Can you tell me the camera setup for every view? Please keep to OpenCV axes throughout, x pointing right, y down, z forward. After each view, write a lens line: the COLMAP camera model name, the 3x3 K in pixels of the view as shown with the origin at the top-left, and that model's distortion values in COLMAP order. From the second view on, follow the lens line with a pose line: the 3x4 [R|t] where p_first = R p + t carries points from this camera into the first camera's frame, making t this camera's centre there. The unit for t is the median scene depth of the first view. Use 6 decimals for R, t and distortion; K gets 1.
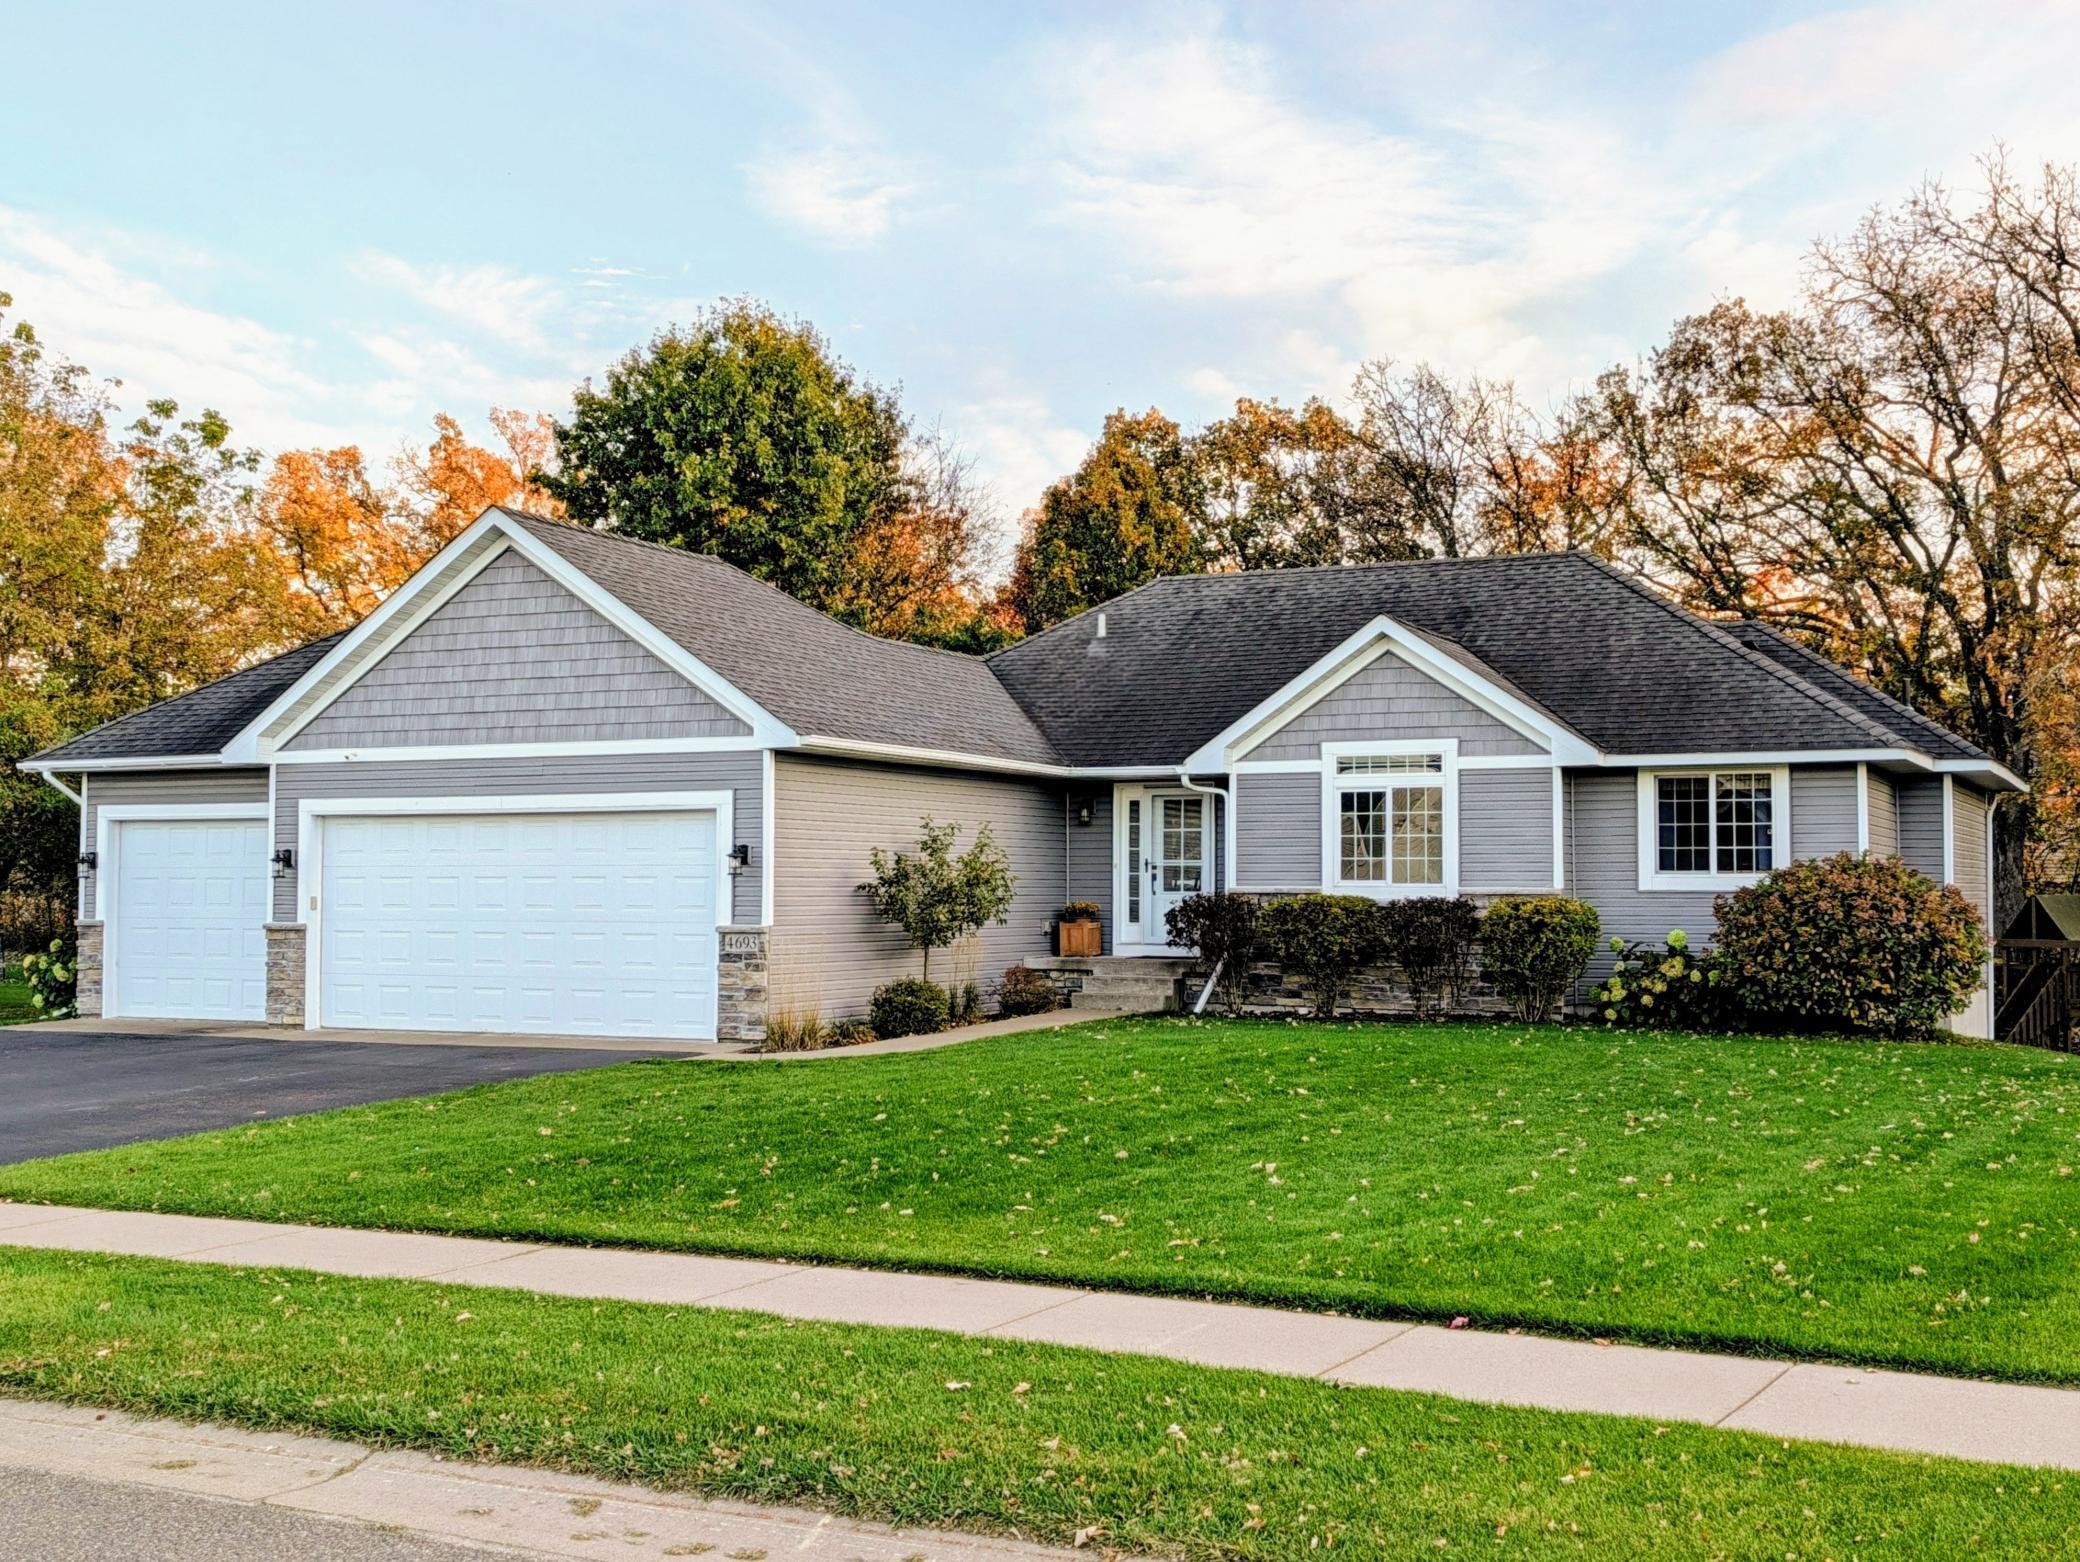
lens RADIAL K [[2279.4, 0, 1040.0], [0, 2279.4, 781.0], [0, 0, 1]] dist [0.062361, -0.015860]
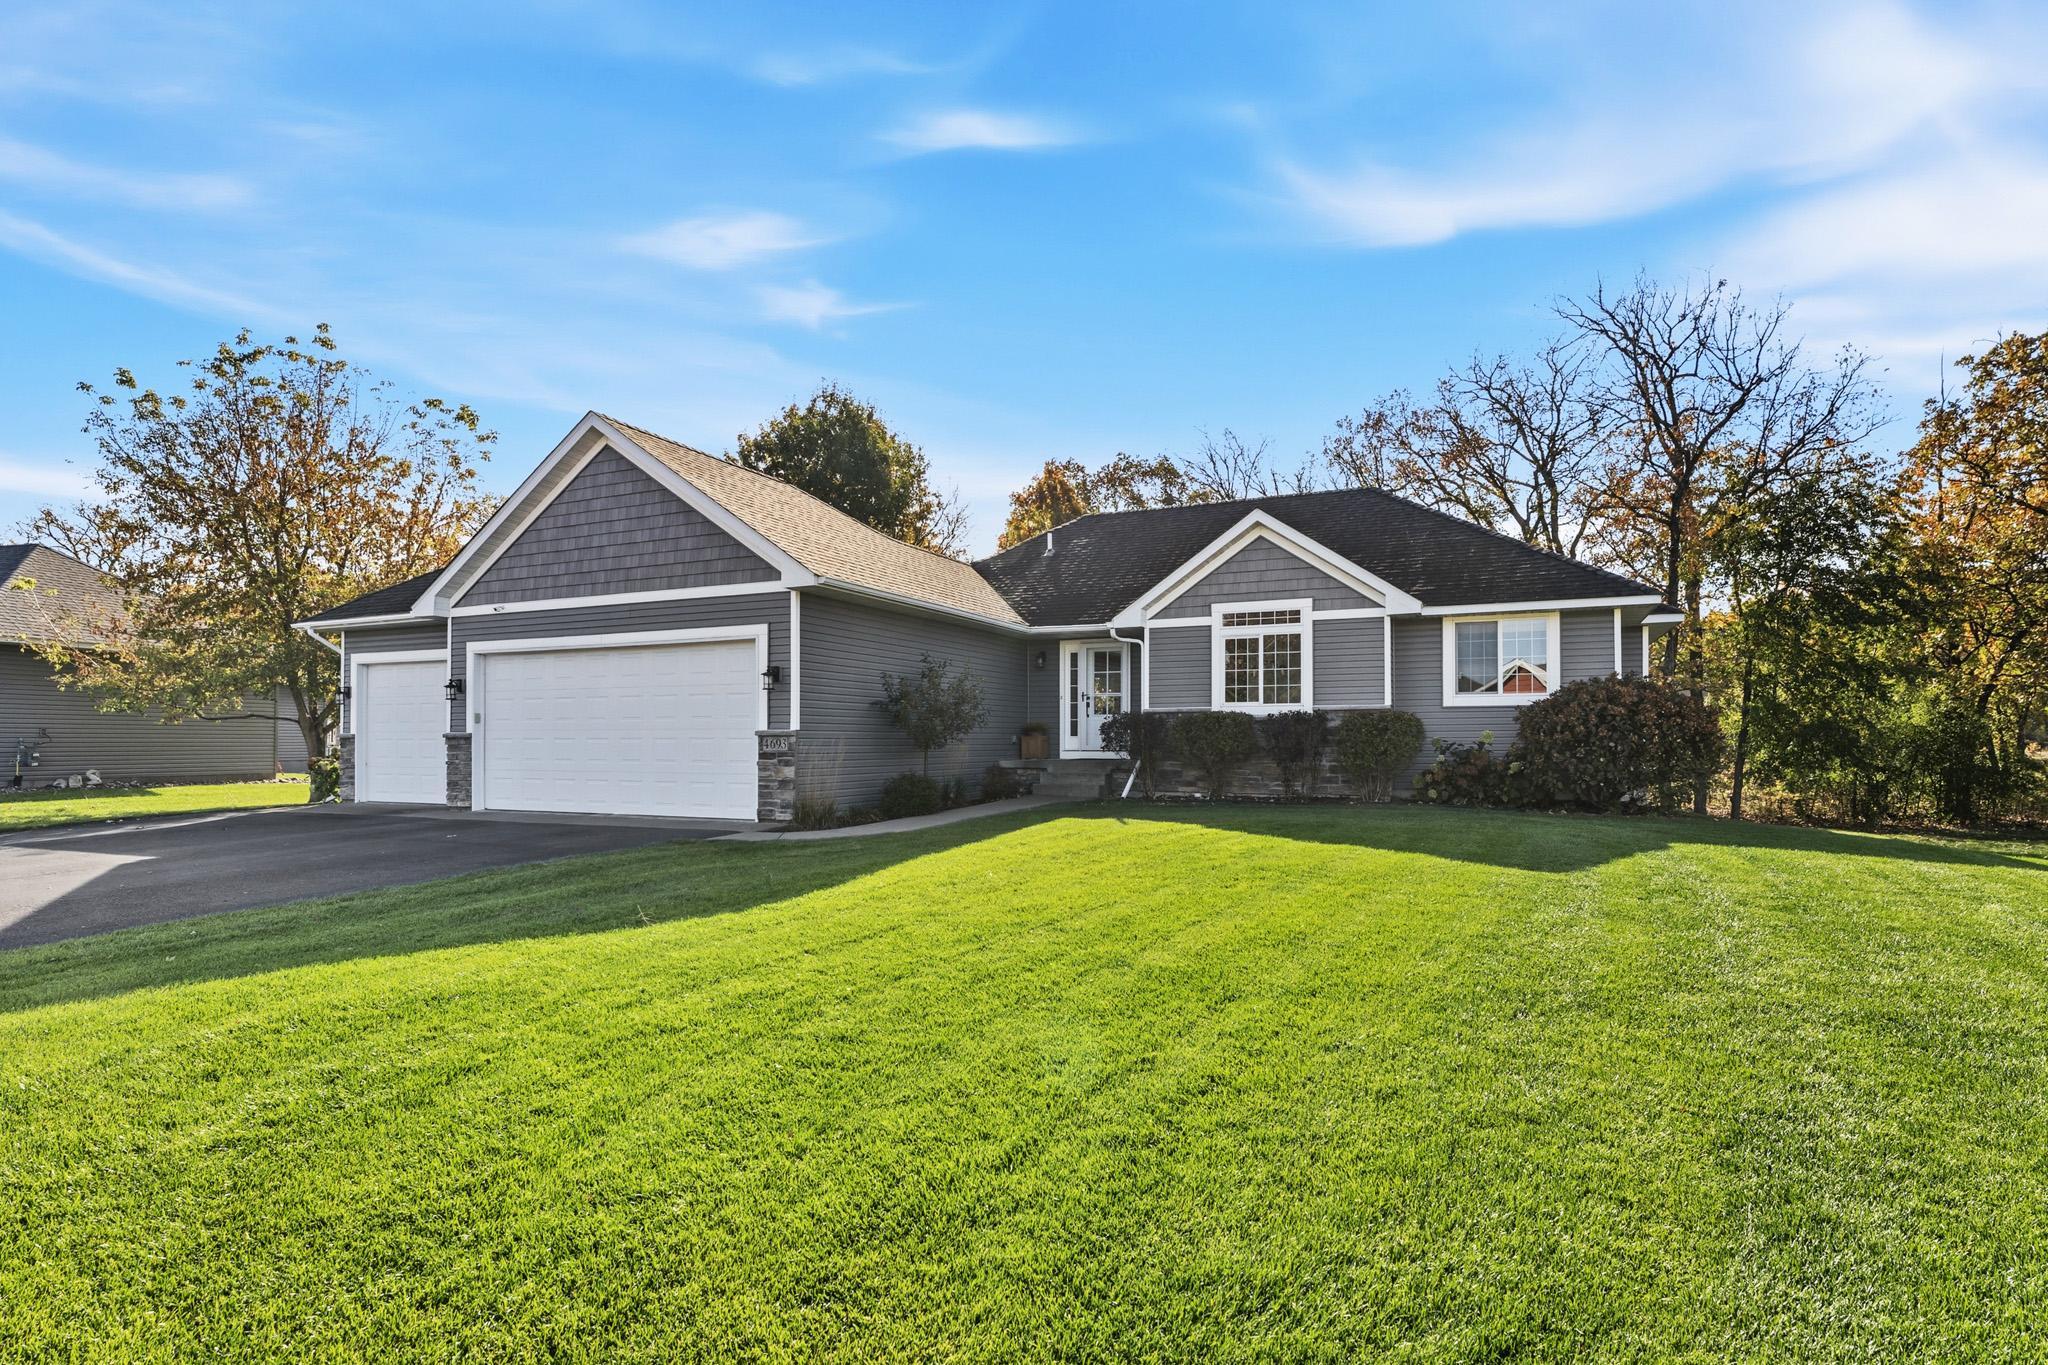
lens RADIAL K [[1045.6, 0, 1029.6], [0, 1045.6, 736.8], [0, 0, 1]] dist [-0.039702, 0.000124]
pose [[0.999751, -0.003117, 0.022084, -0.002164], [0.002174, 0.999090, 0.042600, 0.037989], [-0.022197, -0.042542, 0.998848, 0.372363]]
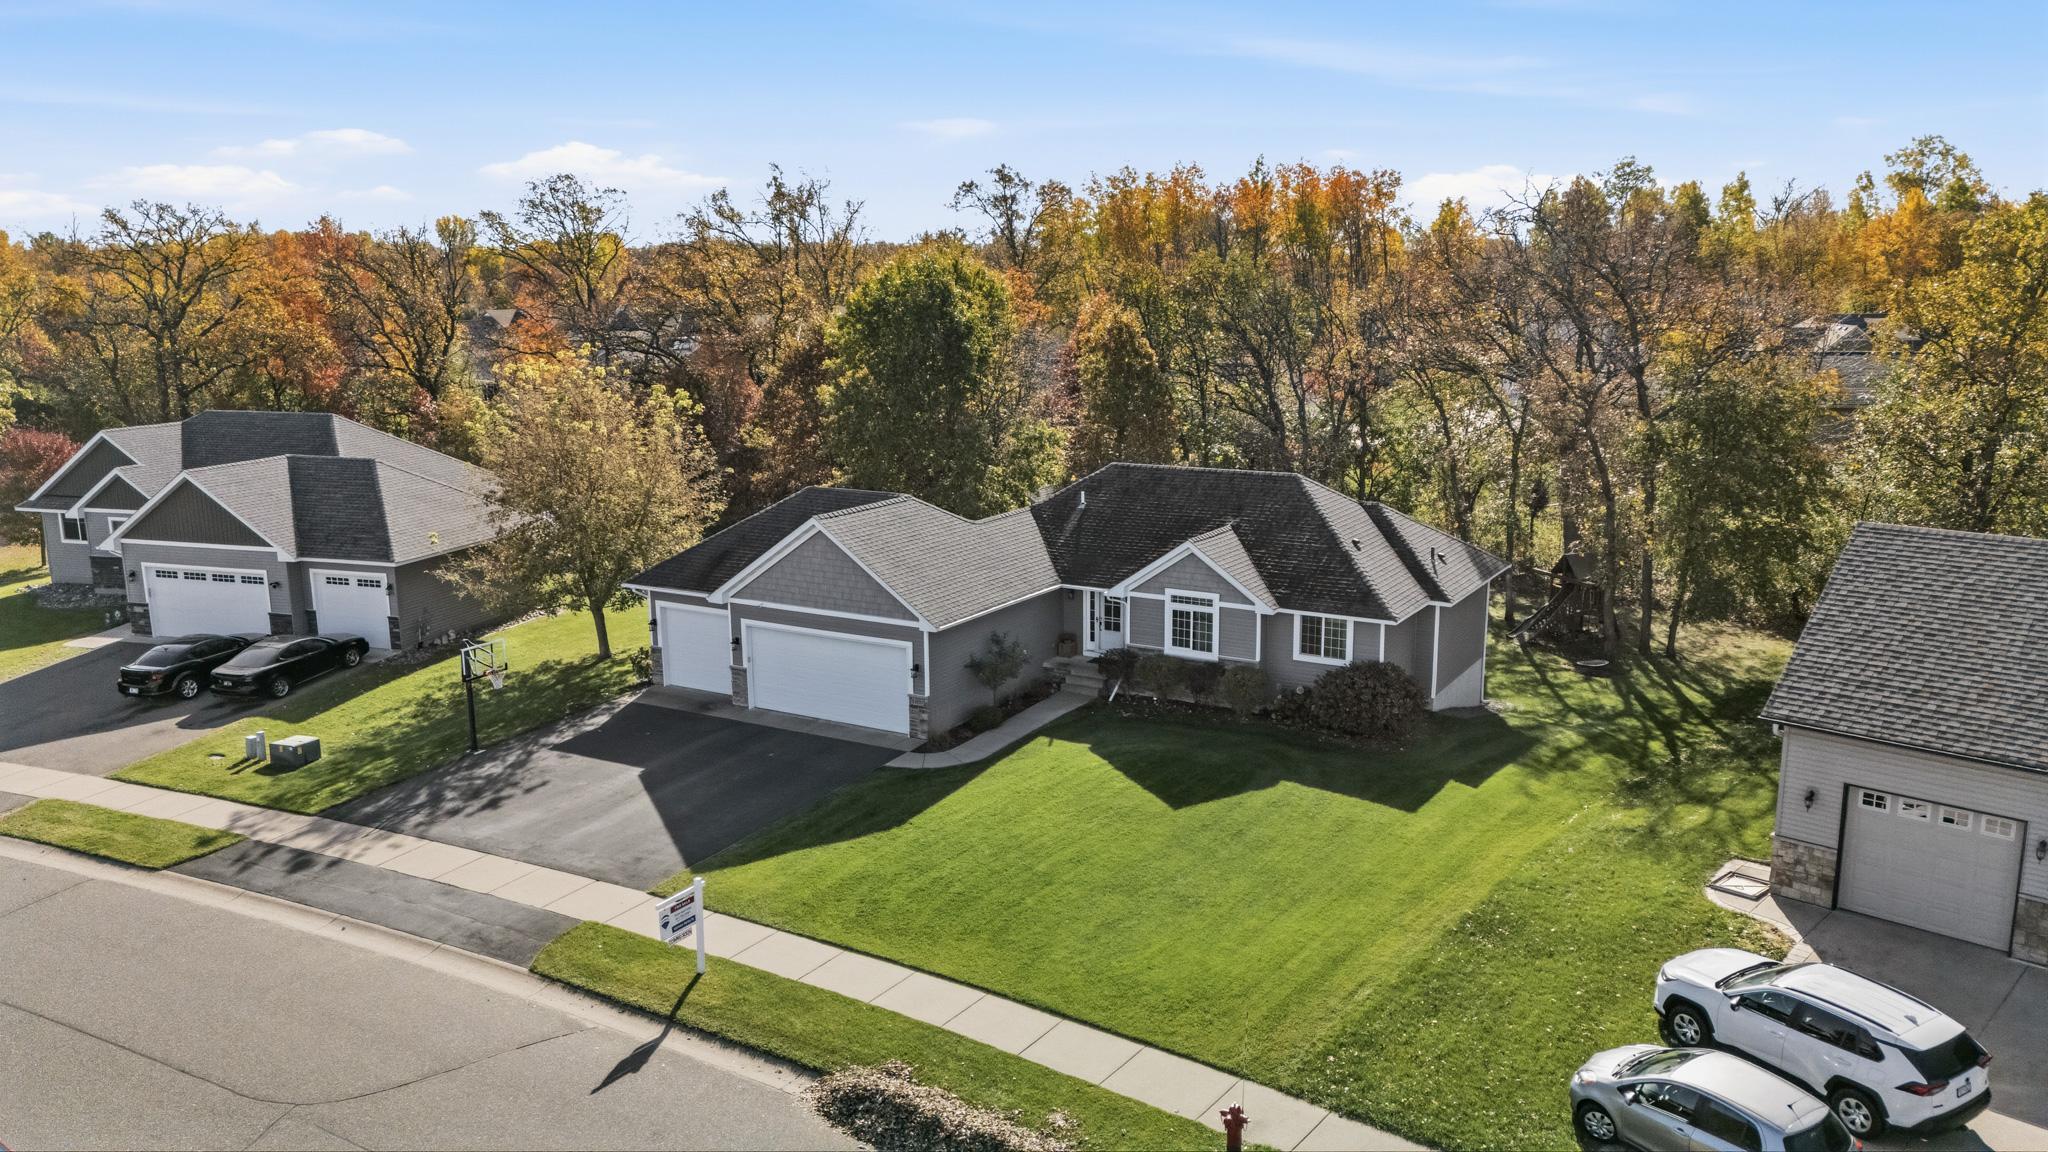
lens RADIAL K [[1444.7, 0, 1024.0], [0, 1444.7, 576.0], [0, 0, 1]] dist [0.004231, -0.002524]
pose [[0.995908, 0.004435, -0.090267, 0.116735], [0.017630, 0.970073, 0.242172, -0.400721], [0.088640, -0.242772, 0.966025, -0.450056]]
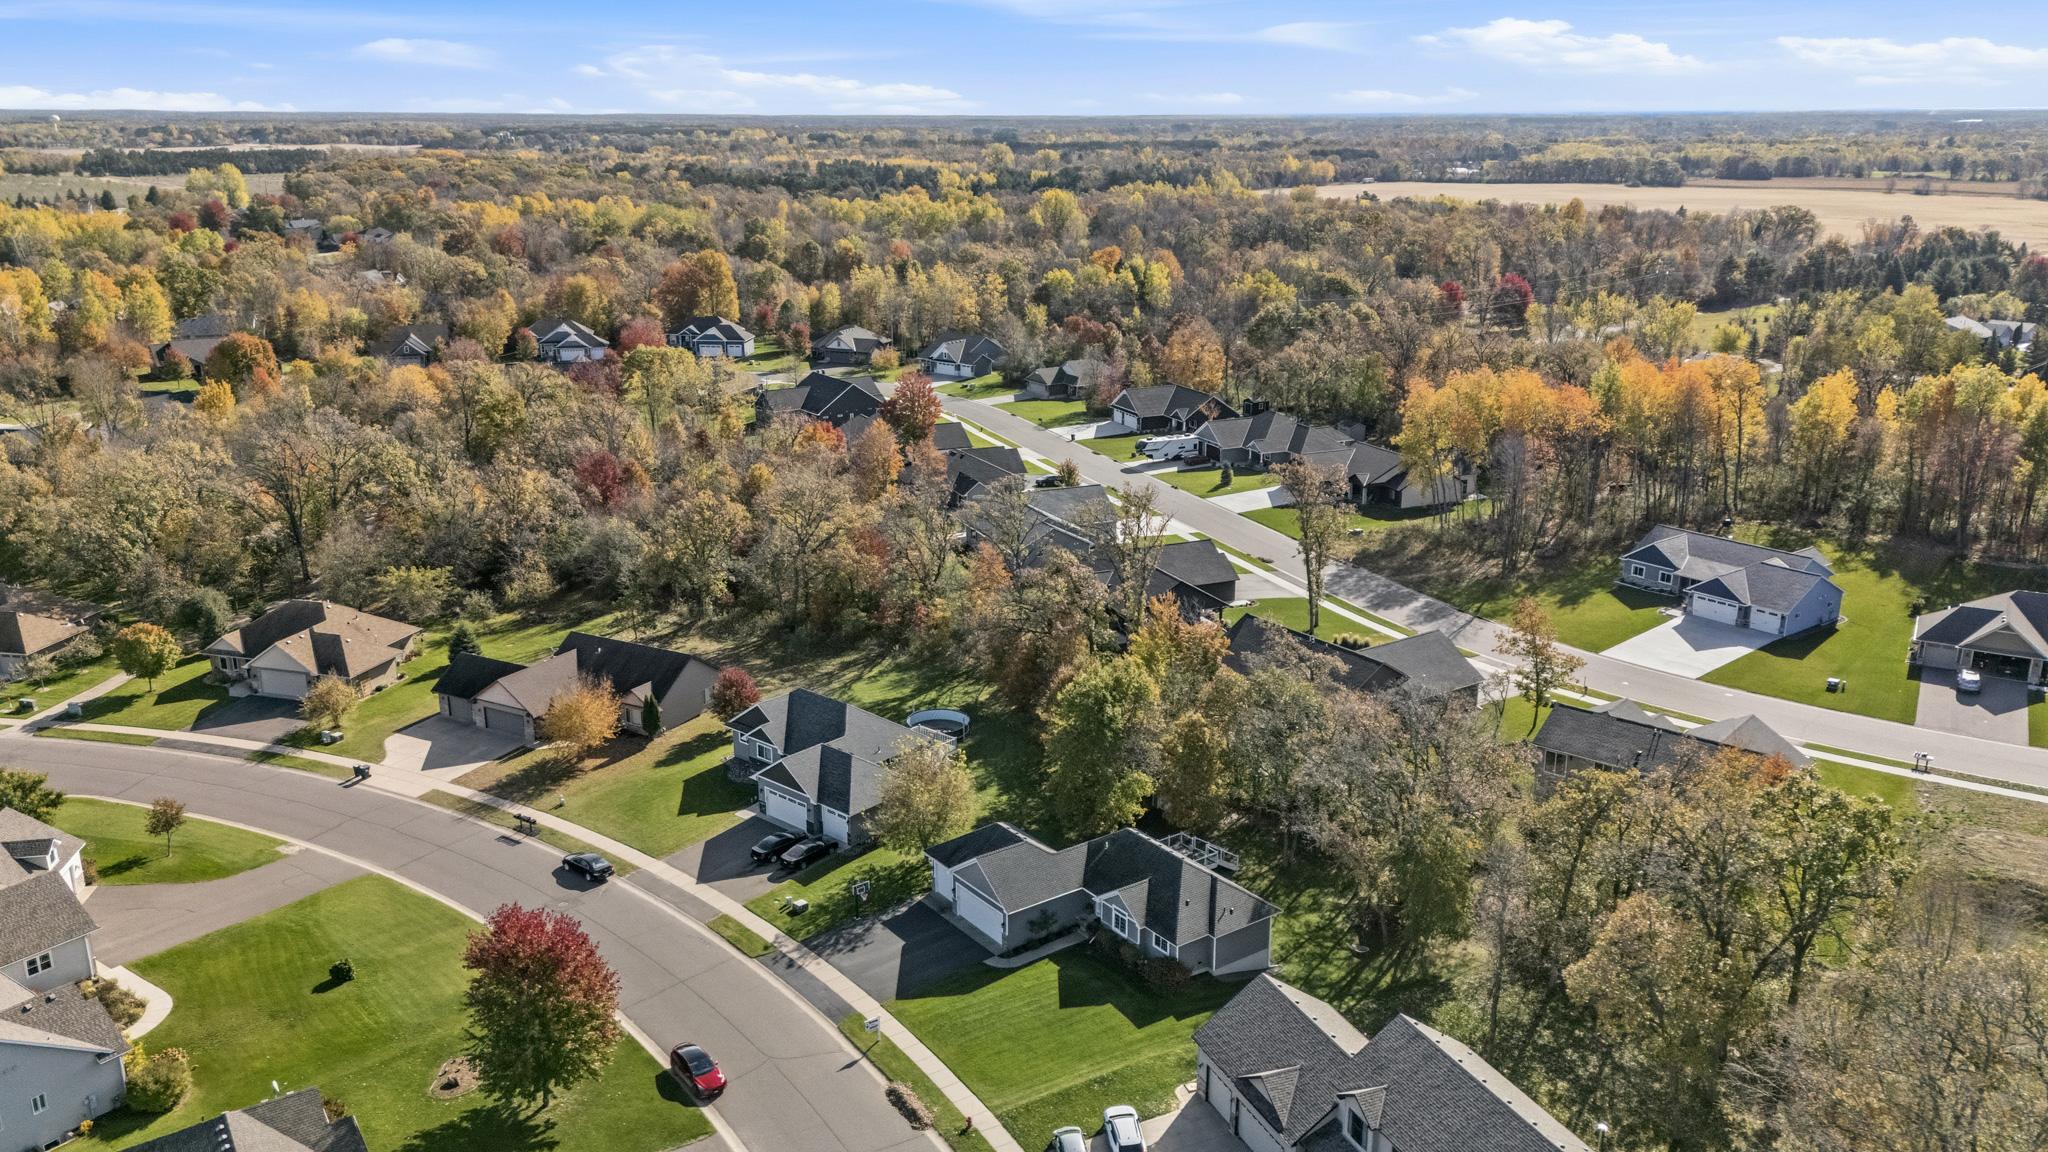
lens RADIAL K [[1444.7, 0, 1024.0], [0, 1444.7, 576.0], [0, 0, 1]] dist [0.004231, -0.002524]
pose [[0.872986, 0.124706, -0.471533, 1.571419], [0.037036, 0.947022, 0.319025, -2.004237], [0.486337, -0.295969, 0.822119, -1.879670]]
